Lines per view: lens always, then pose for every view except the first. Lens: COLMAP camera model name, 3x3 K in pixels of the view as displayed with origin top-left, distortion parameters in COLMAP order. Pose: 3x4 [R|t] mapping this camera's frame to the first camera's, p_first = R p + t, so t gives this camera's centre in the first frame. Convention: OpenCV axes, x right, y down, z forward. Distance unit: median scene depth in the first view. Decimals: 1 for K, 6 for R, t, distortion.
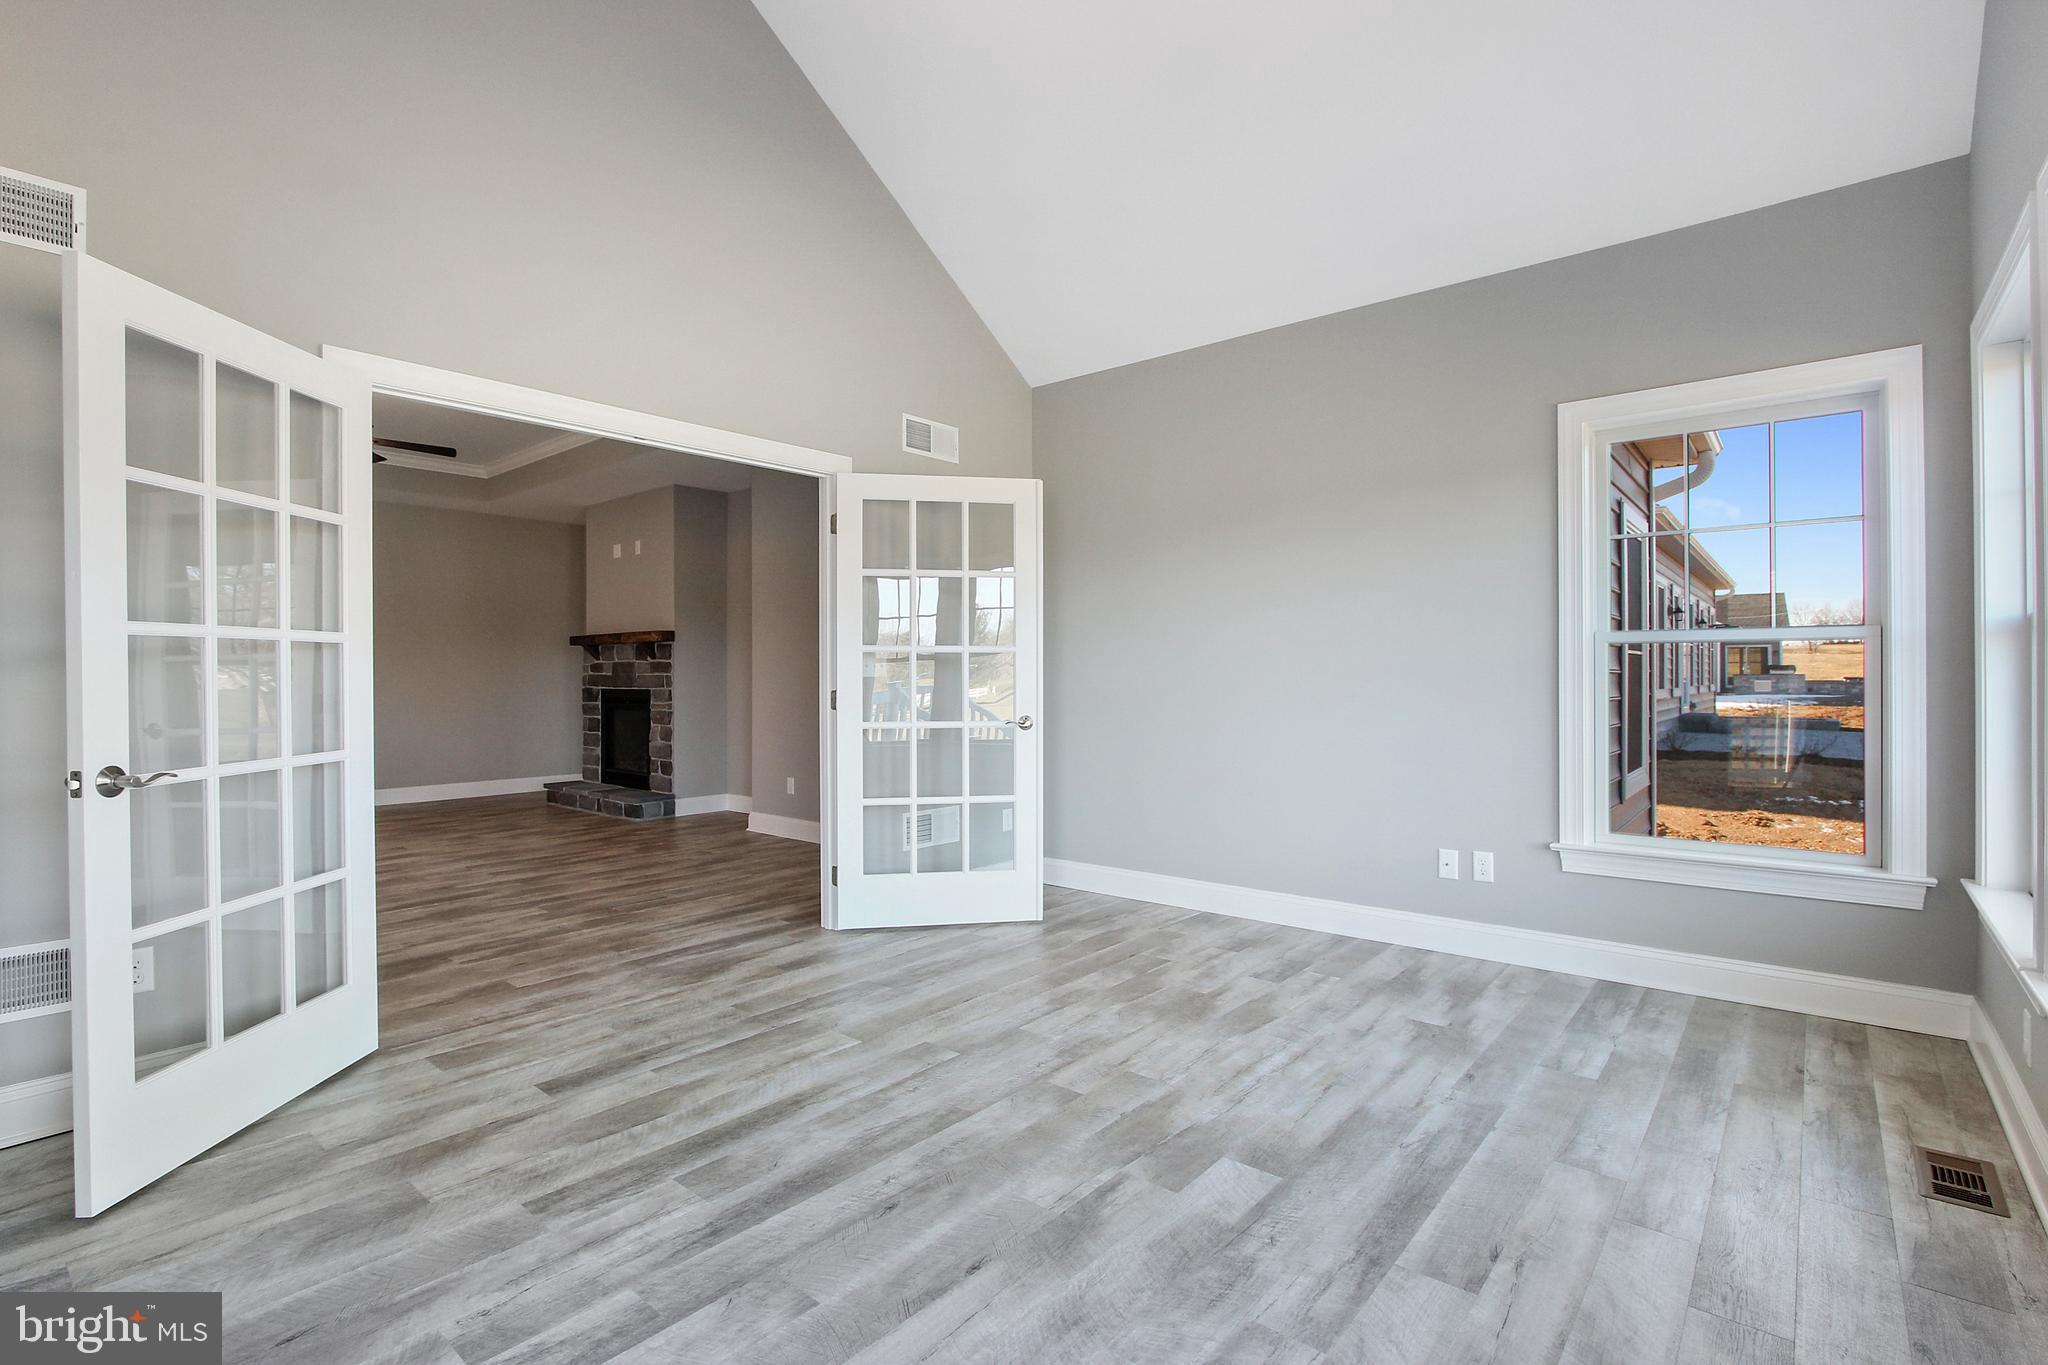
lens RADIAL K [[952.8, 0, 1026.8], [0, 952.8, 660.4], [0, 0, 1]] dist [-0.019857, 0.002368]
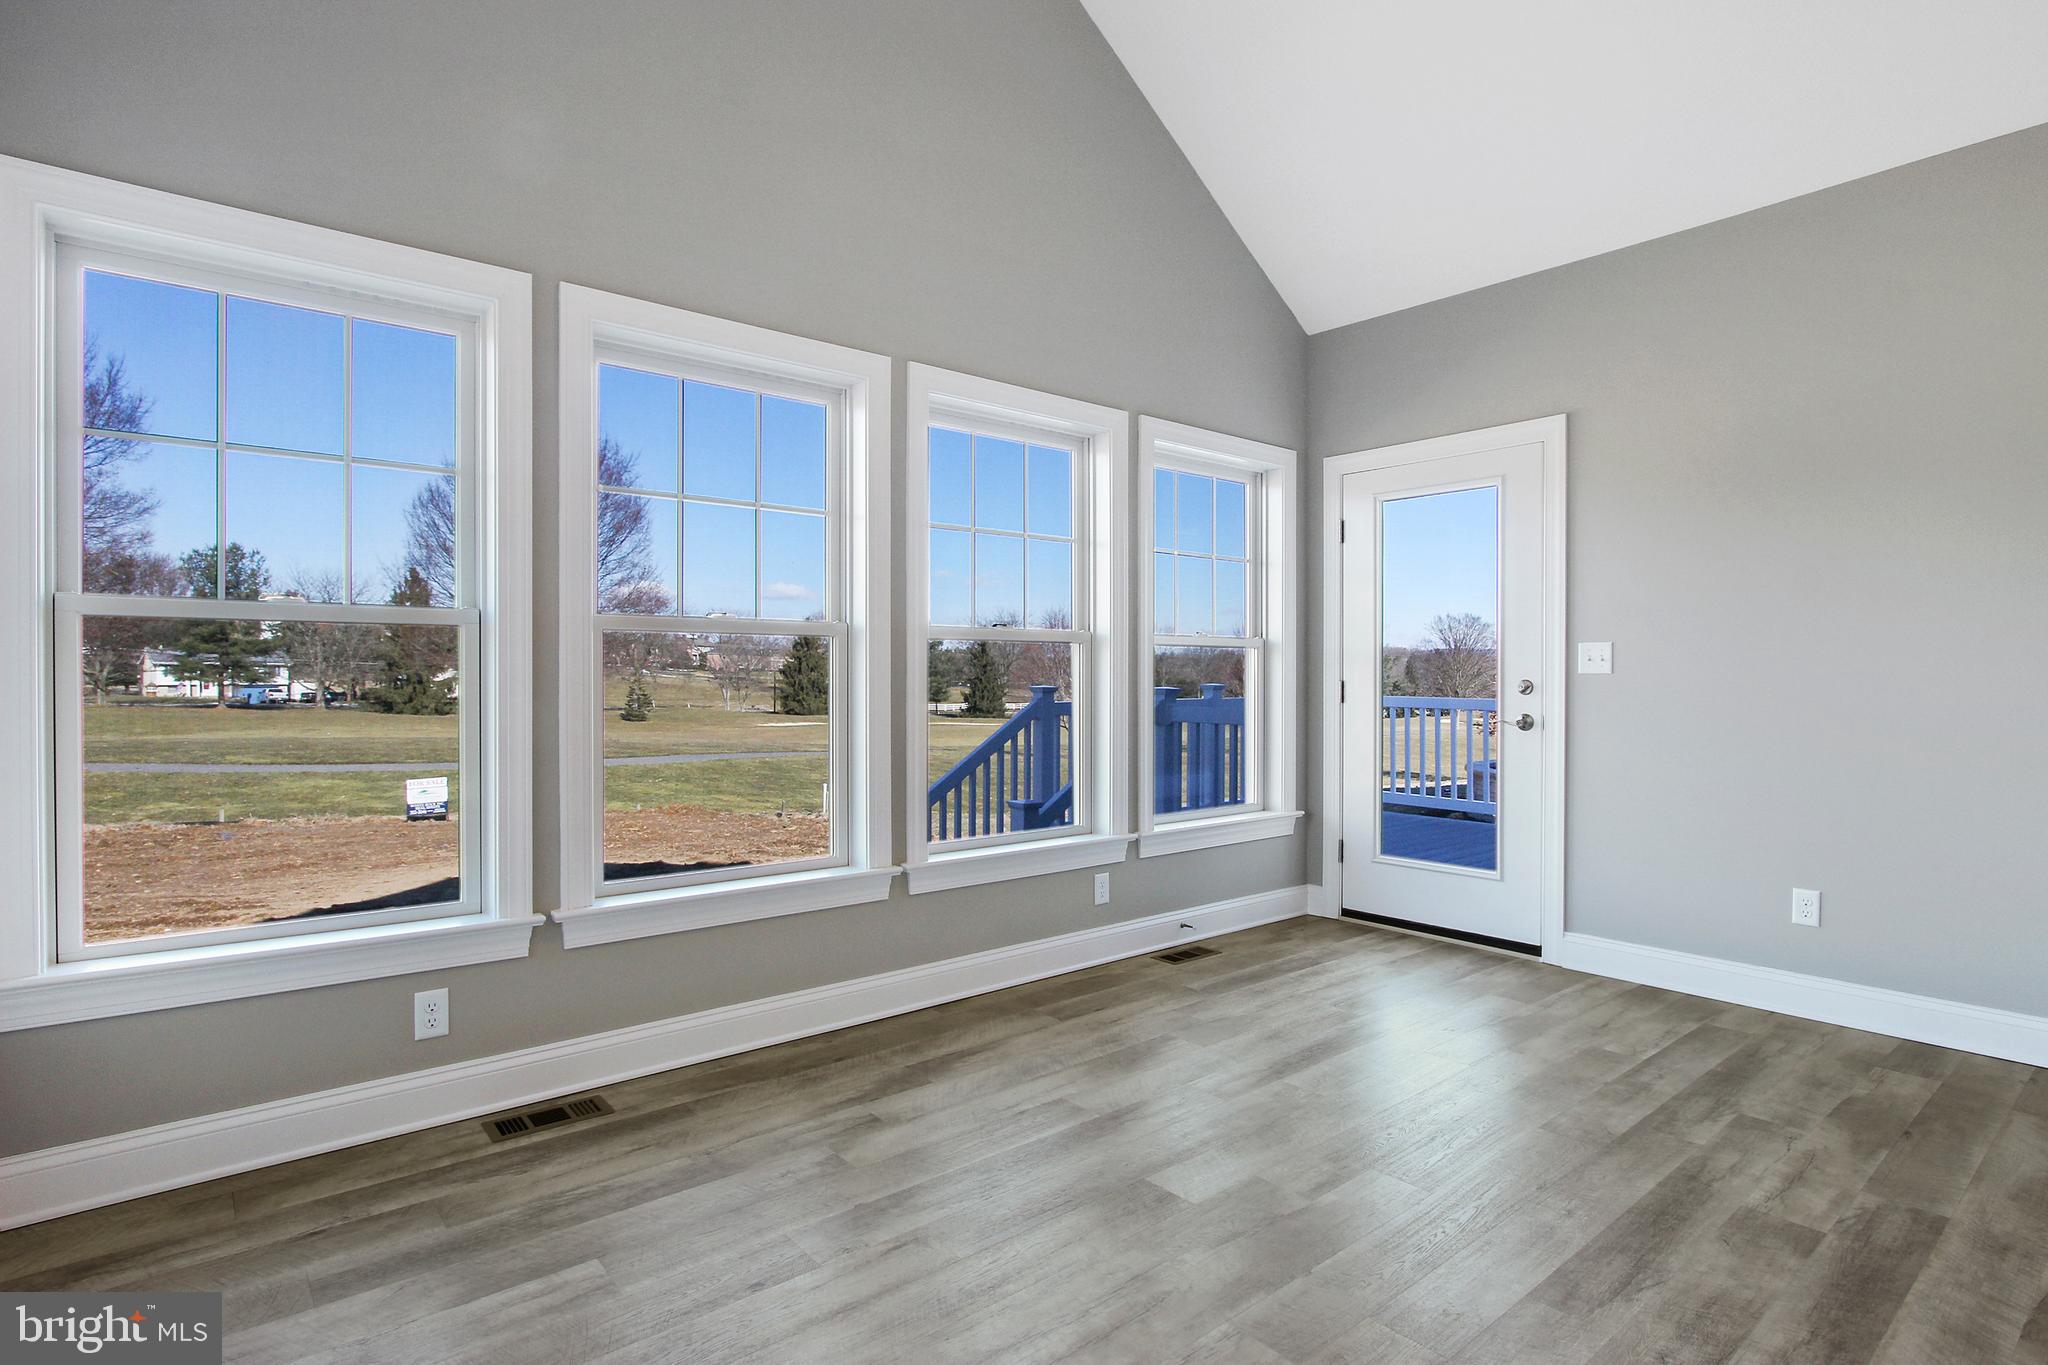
lens RADIAL K [[1025.6, 0, 1024.0], [0, 1025.6, 682.5], [0, 0, 1]] dist [-0.000281, 0.000369]
pose [[-0.982360, -0.002048, 0.186990, 0.194312], [-0.003504, 0.999966, -0.007455, 0.032562], [-0.186969, -0.007978, -0.982333, 2.096406]]
